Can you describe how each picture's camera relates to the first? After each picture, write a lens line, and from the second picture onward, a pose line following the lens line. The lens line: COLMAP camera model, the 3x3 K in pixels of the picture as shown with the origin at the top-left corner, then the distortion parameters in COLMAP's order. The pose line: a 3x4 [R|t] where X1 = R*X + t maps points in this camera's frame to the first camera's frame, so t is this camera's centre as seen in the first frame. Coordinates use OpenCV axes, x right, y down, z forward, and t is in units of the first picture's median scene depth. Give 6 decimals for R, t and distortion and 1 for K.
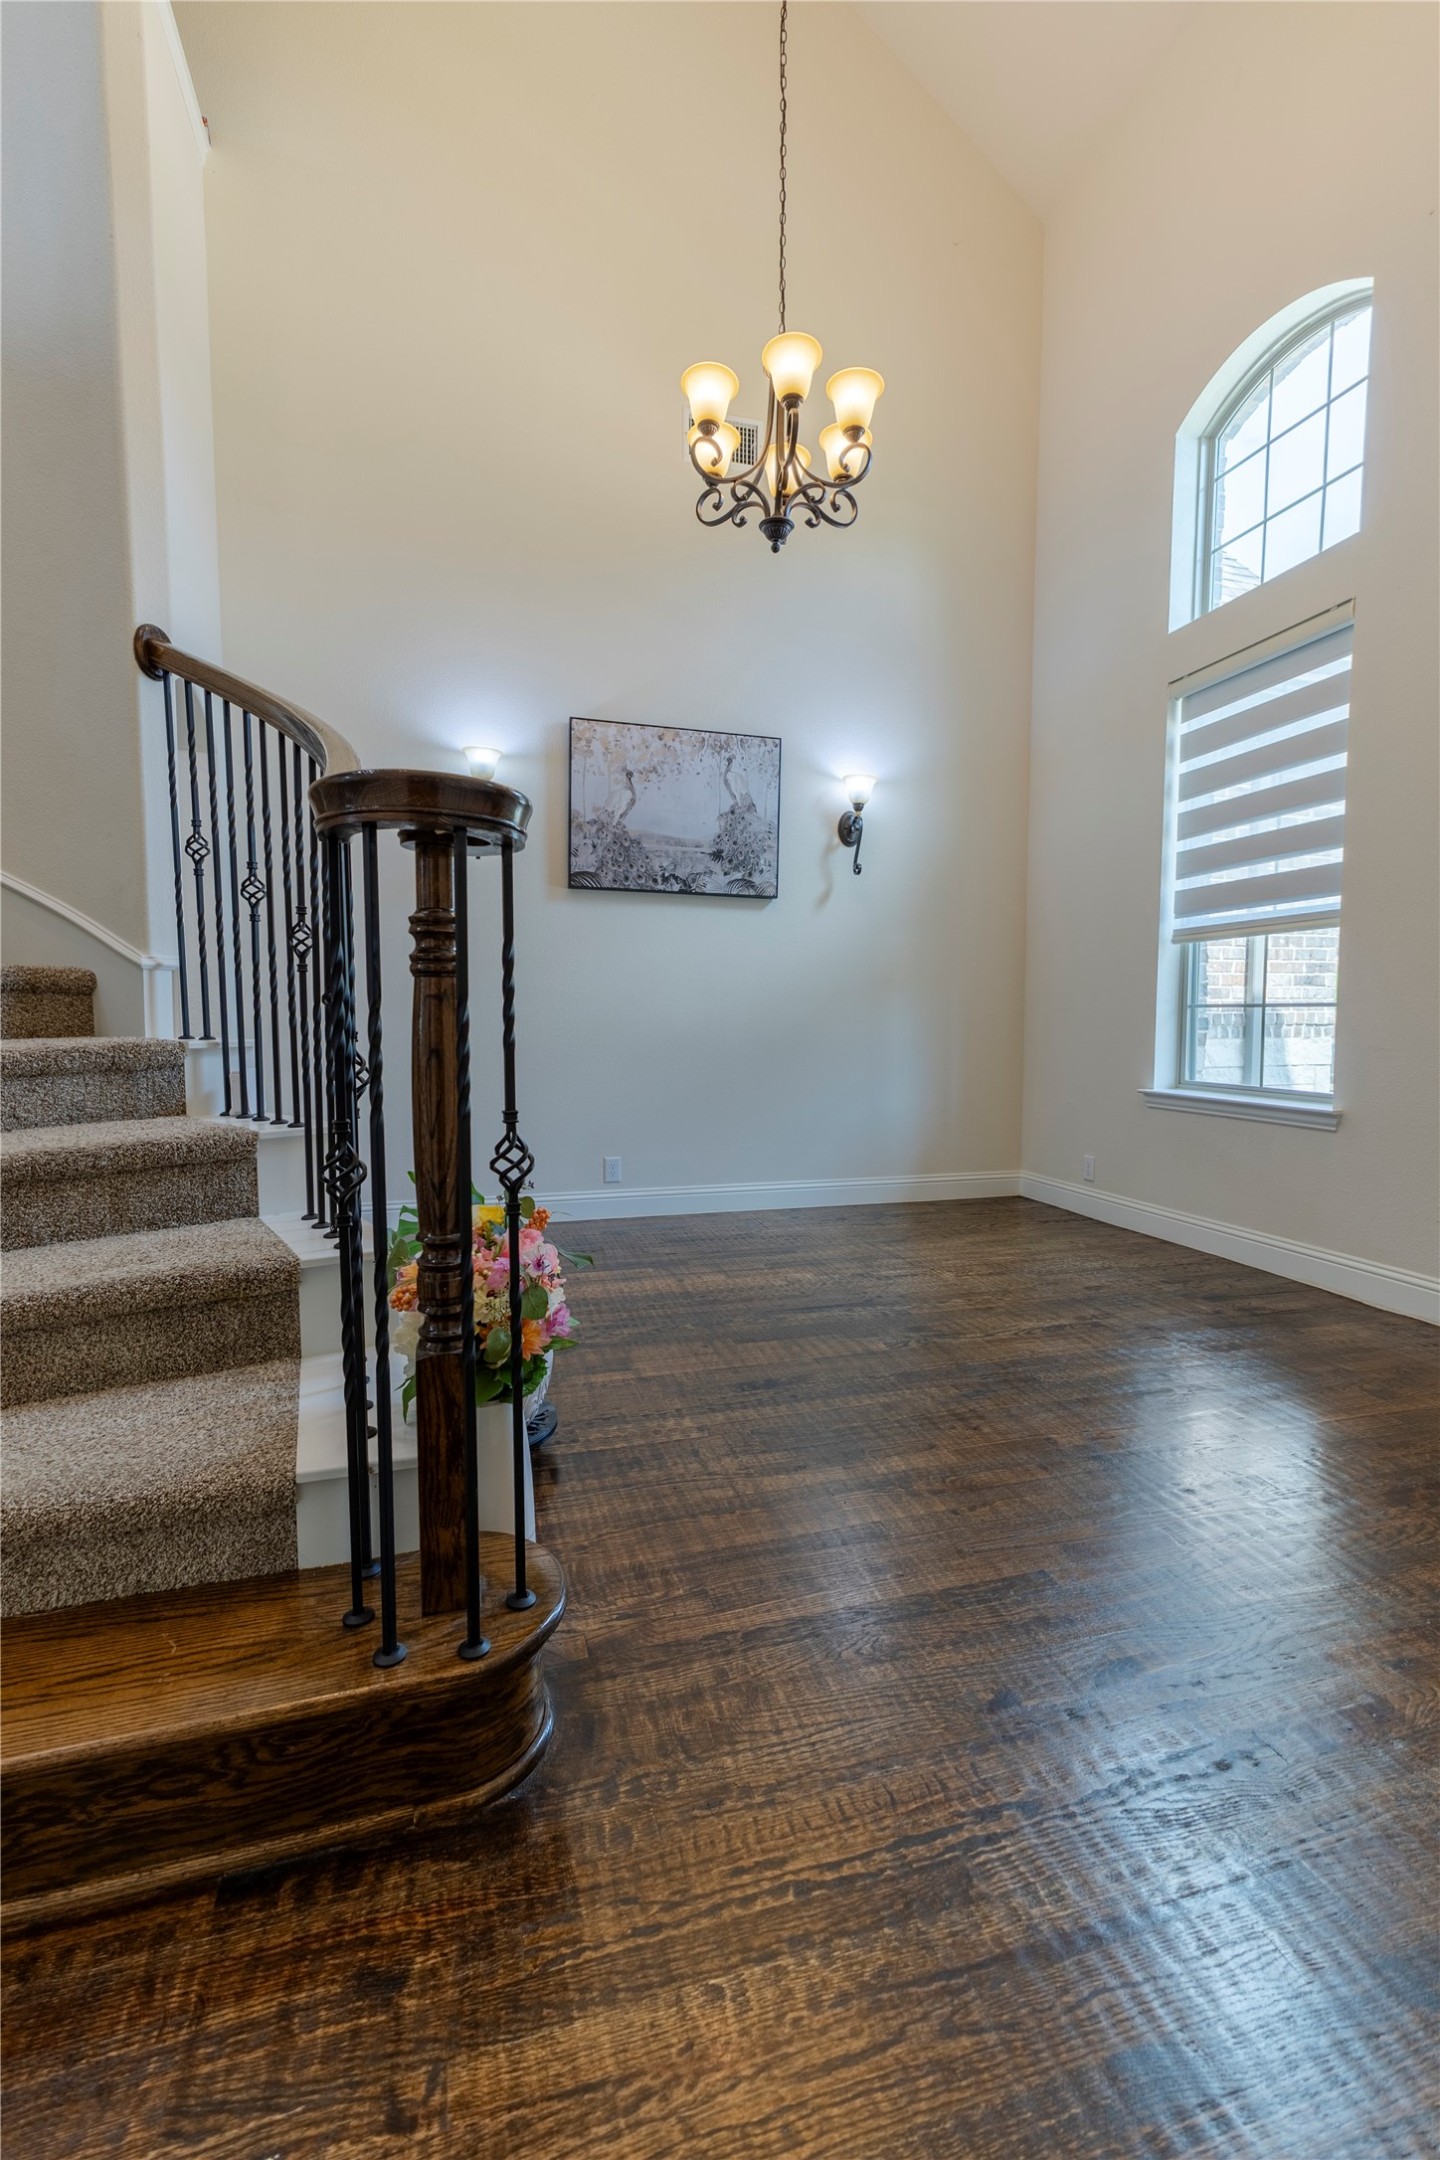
lens RADIAL K [[963.7, 0, 720.0], [0, 963.7, 1080.0], [0, 0, 1]] dist [-0.003632, -0.000008]
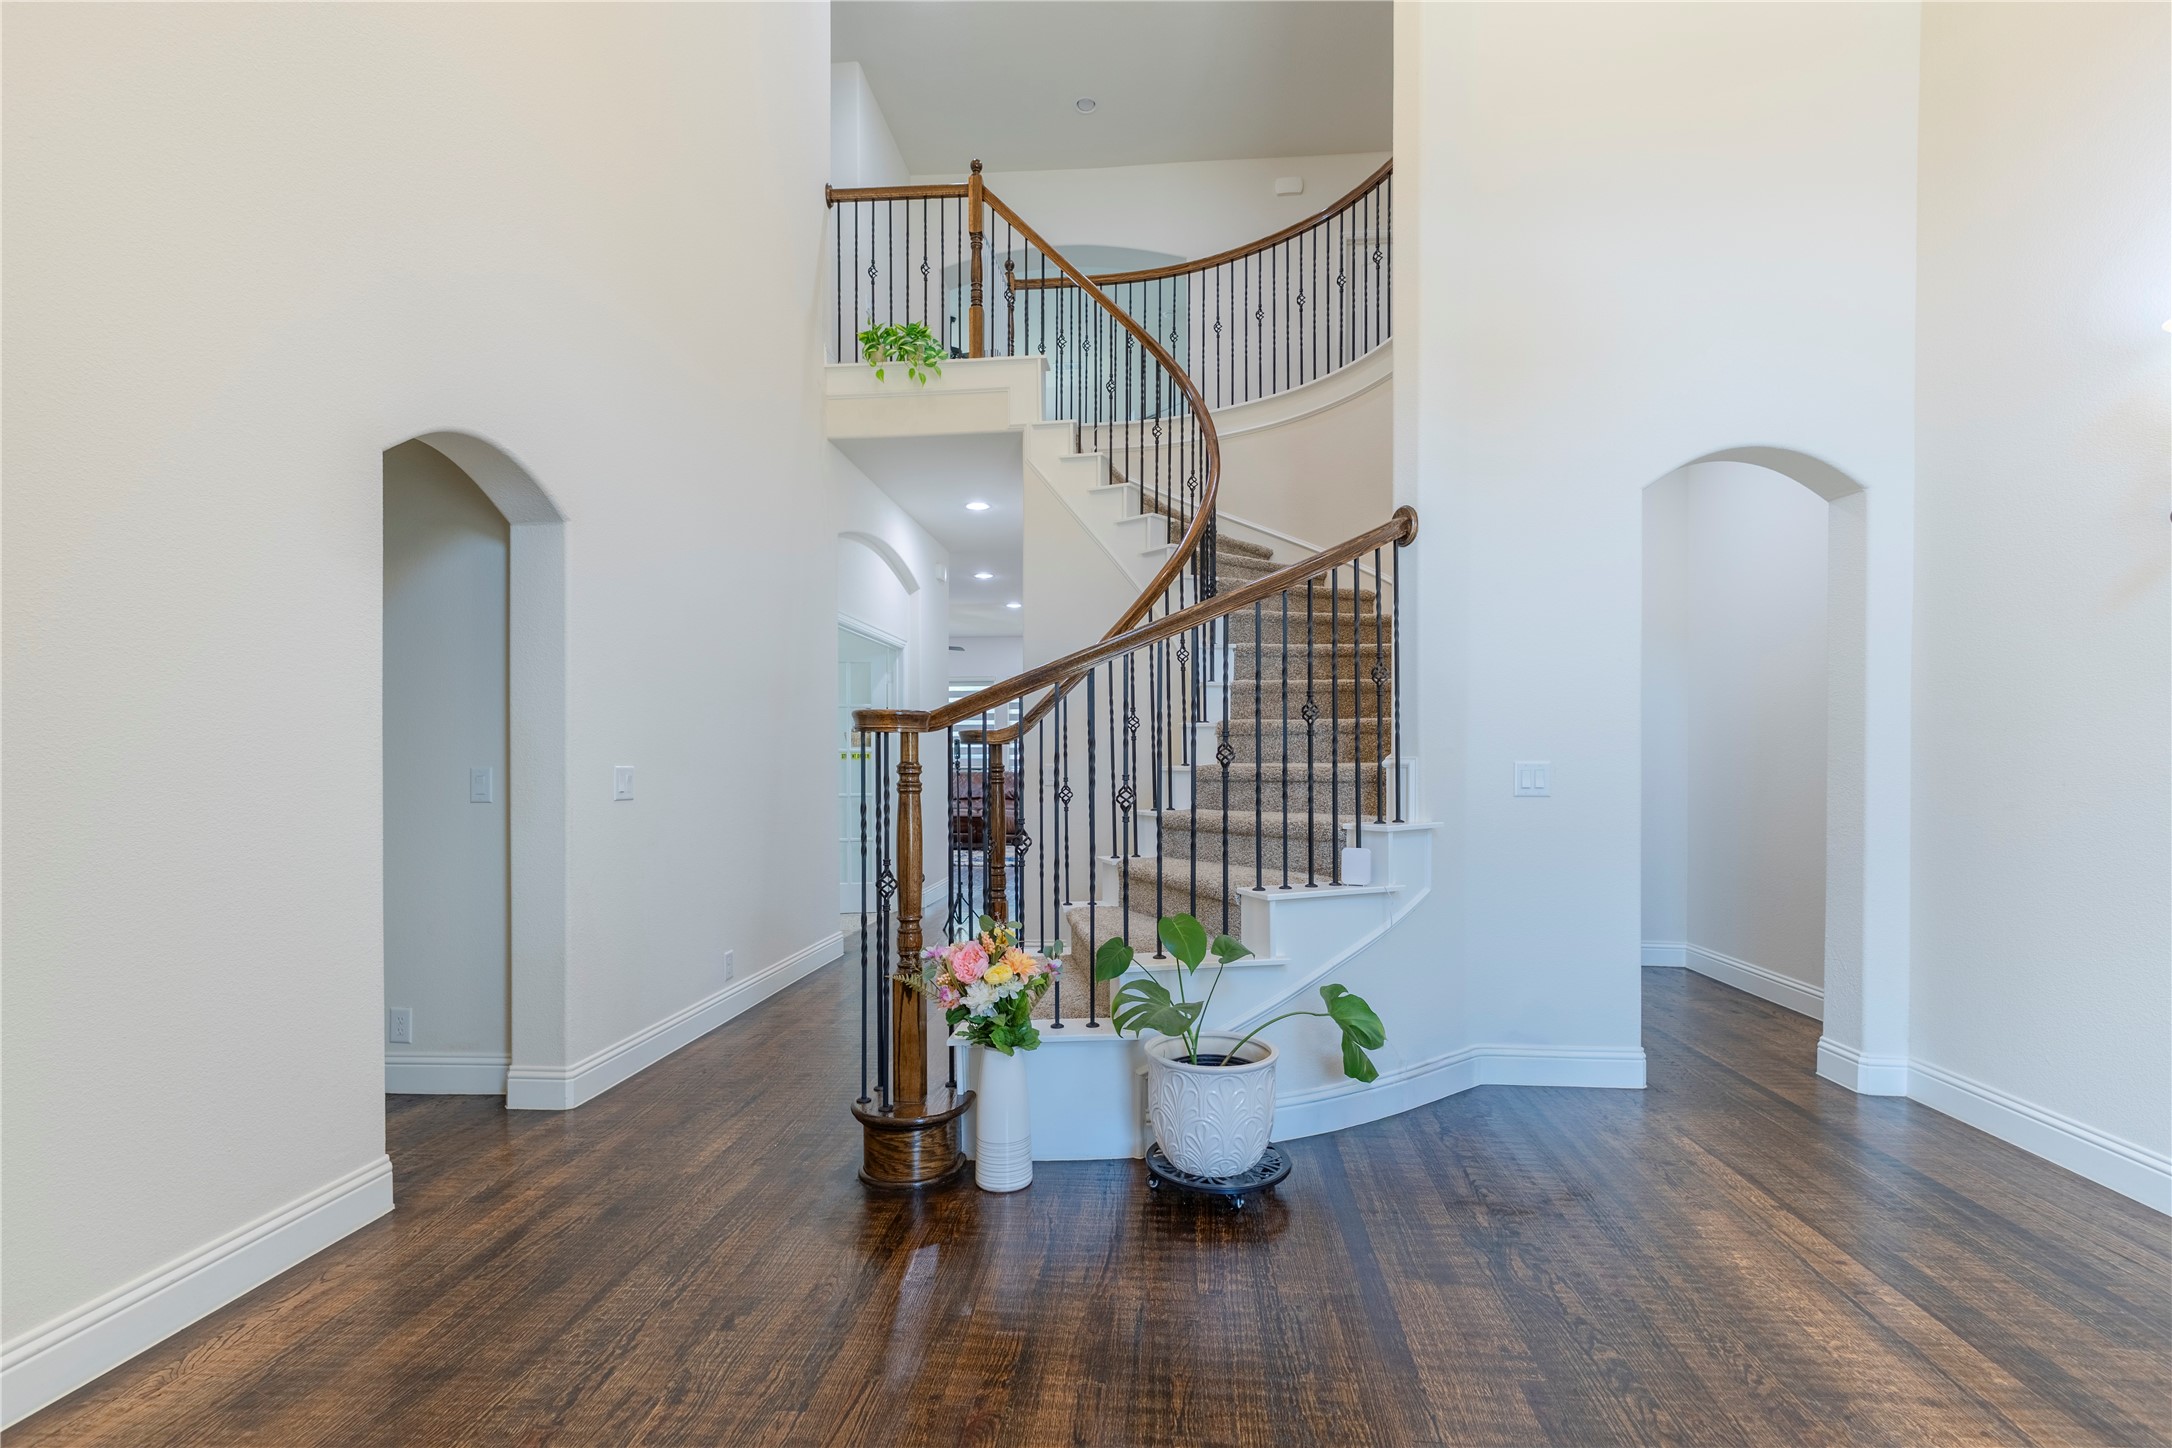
lens RADIAL K [[969.0, 0, 1082.6], [0, 969.0, 769.5], [0, 0, 1]] dist [-0.003632, -0.000008]
pose [[-0.362593, 0.008077, -0.931912, 0.529020], [-0.064922, 0.997314, 0.033904, -0.087488], [0.929683, 0.072795, -0.361095, 0.726011]]
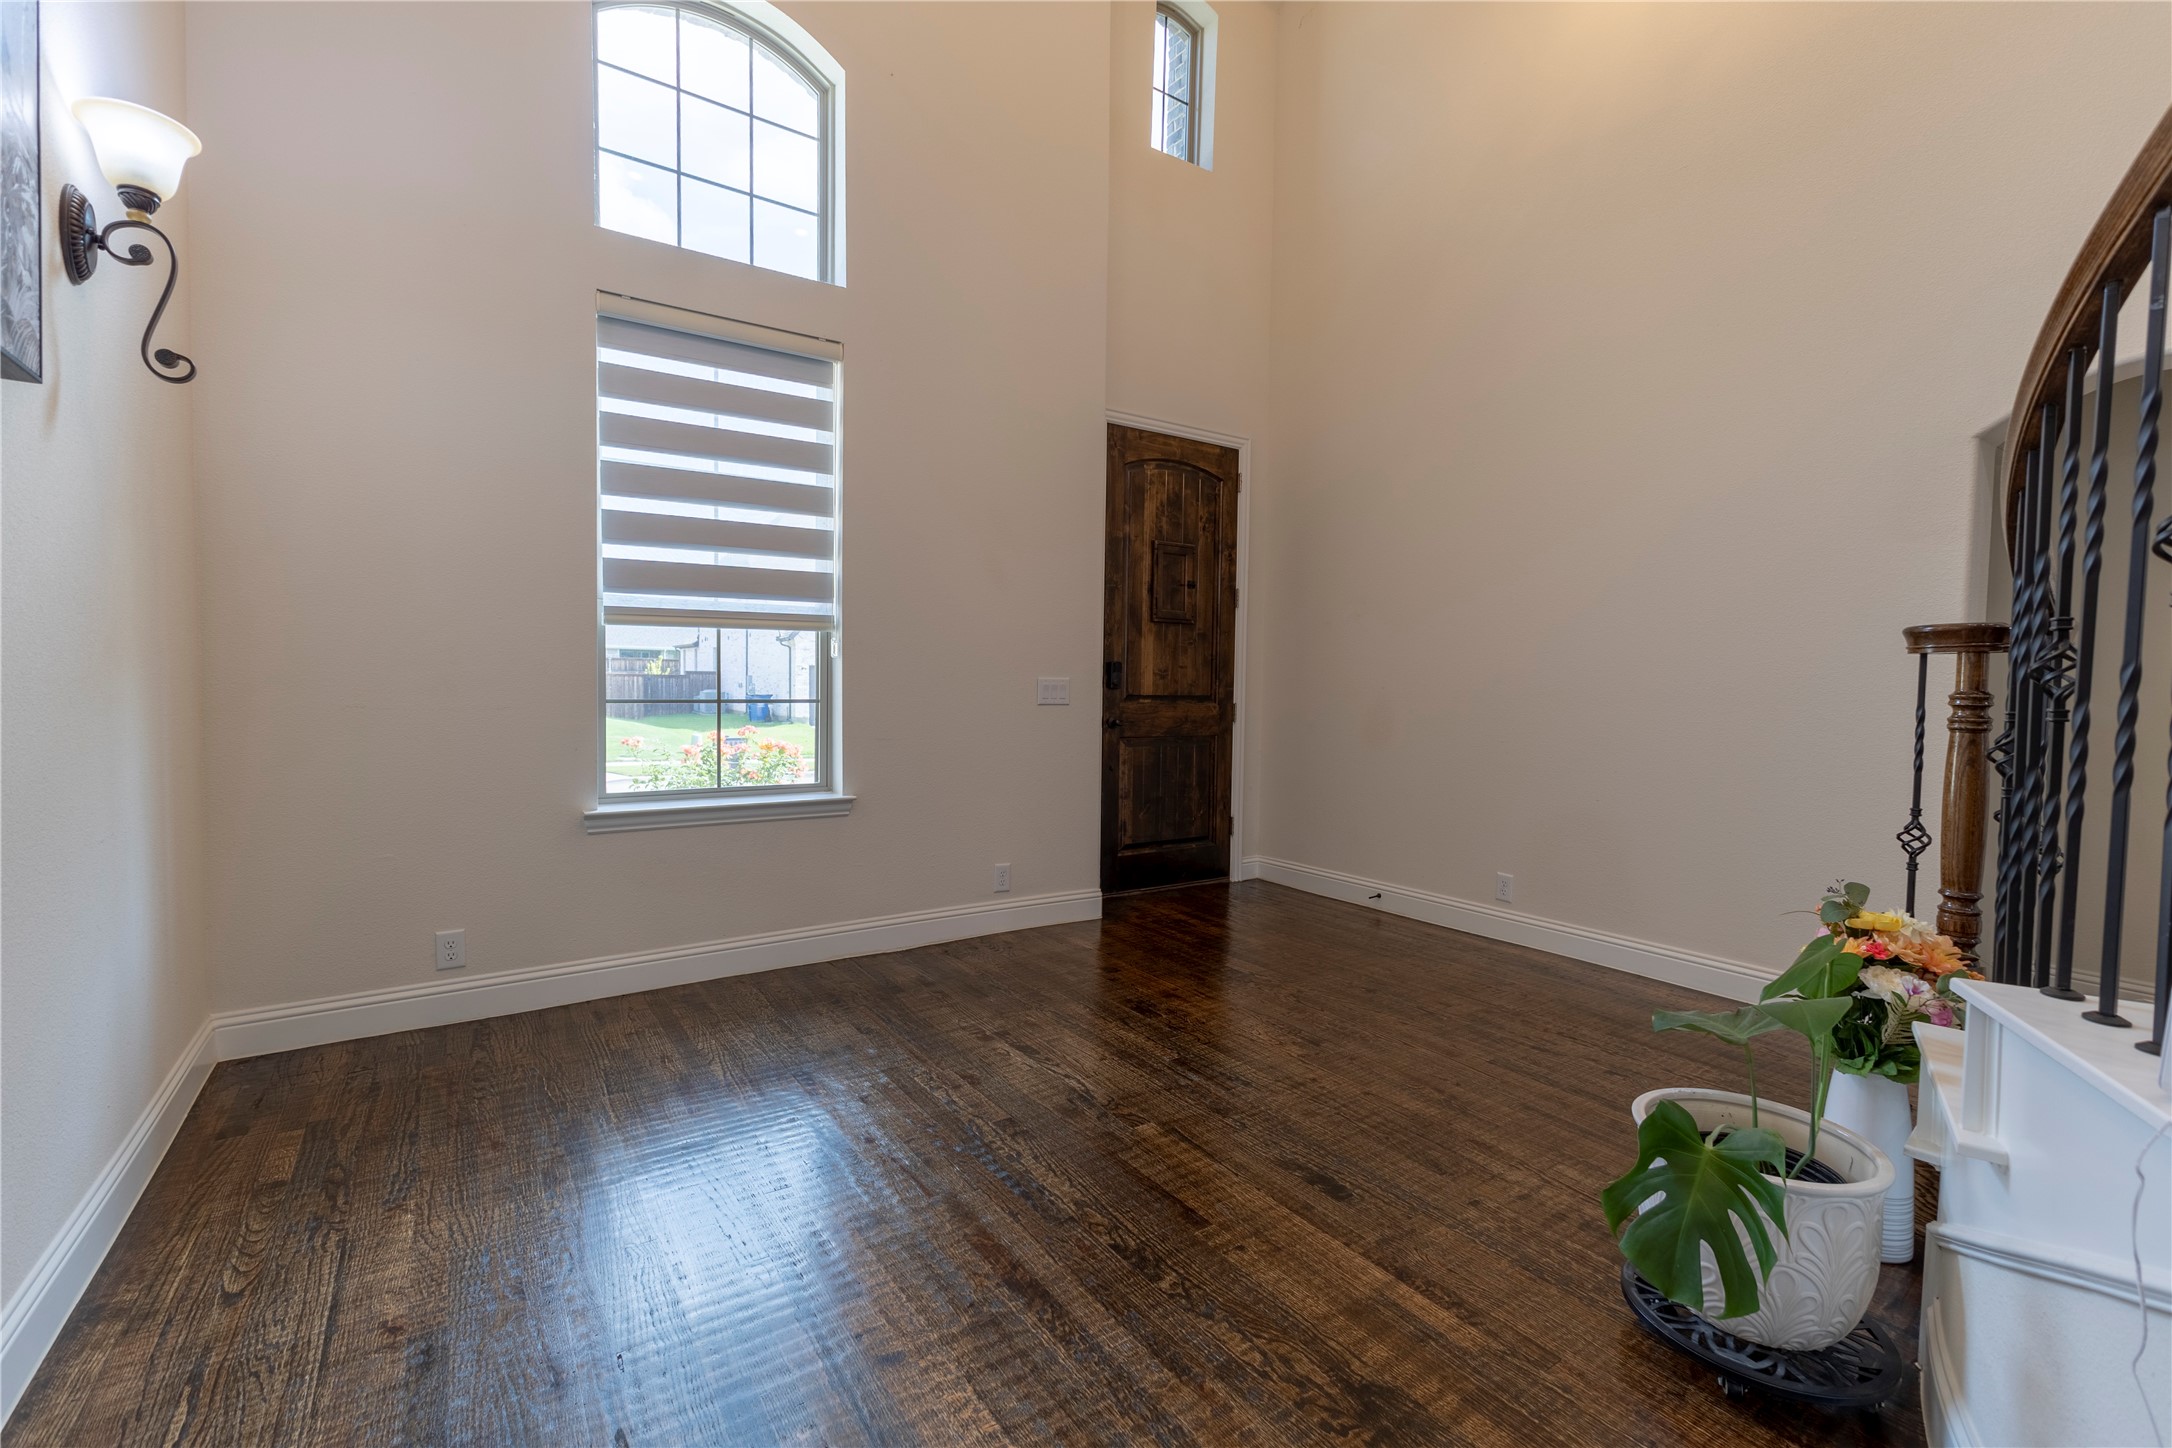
lens RADIAL K [[940.4, 0, 1086.0], [0, 940.4, 724.0], [0, 0, 1]] dist [-0.023865, 0.000105]
pose [[-0.314771, -0.046664, 0.948020, -0.441174], [0.052773, 0.996385, 0.066567, -0.101140], [-0.947700, 0.070983, -0.311170, 0.982057]]
